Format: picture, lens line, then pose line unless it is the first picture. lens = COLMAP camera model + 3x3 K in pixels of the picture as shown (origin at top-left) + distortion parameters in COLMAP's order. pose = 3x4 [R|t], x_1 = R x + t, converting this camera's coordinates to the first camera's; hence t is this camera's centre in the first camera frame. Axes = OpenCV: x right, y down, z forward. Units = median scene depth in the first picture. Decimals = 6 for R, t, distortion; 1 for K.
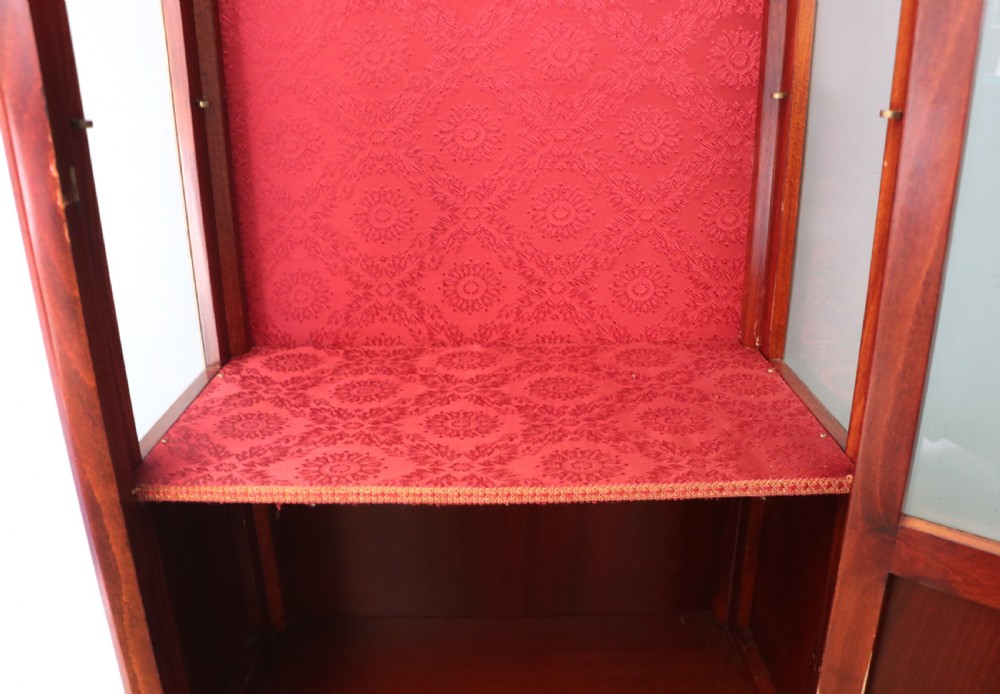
lens RADIAL K [[866.2, 0, 502.7], [0, 866.2, 379.0], [0, 0, 1]] dist [-0.177991, 0.143305]
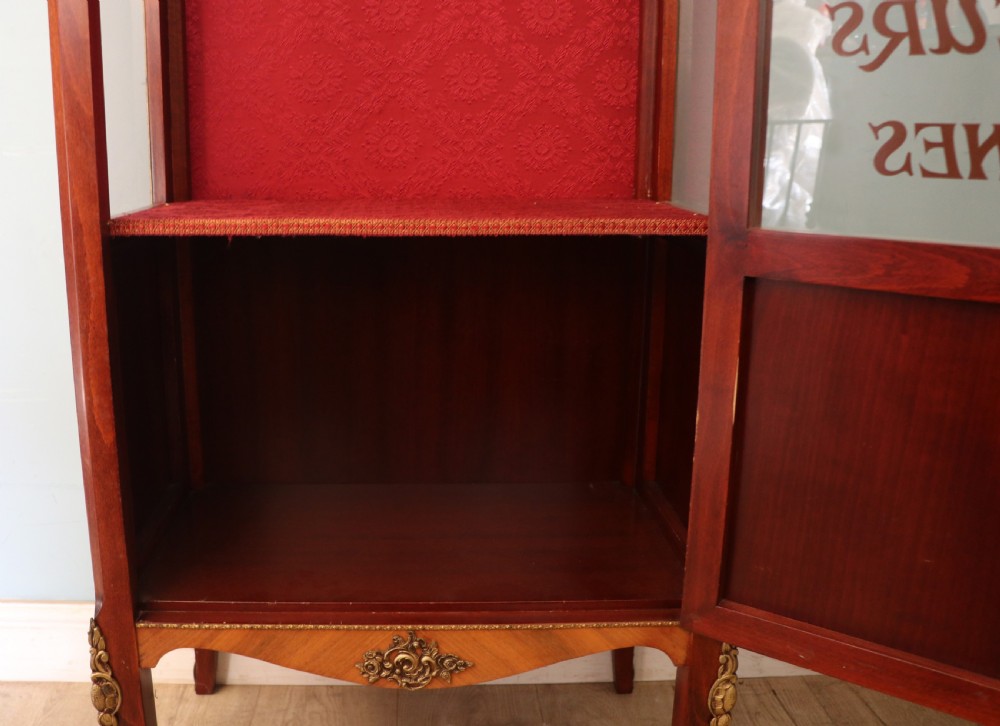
lens RADIAL K [[982.8, 0, 401.1], [0, 982.8, 363.2], [0, 0, 1]] dist [-0.175761, 0.121451]
pose [[0.999819, 0.011322, -0.015322, -0.001986], [-0.013275, 0.990889, -0.134024, 0.500862], [0.013665, 0.134203, 0.990860, -0.316761]]
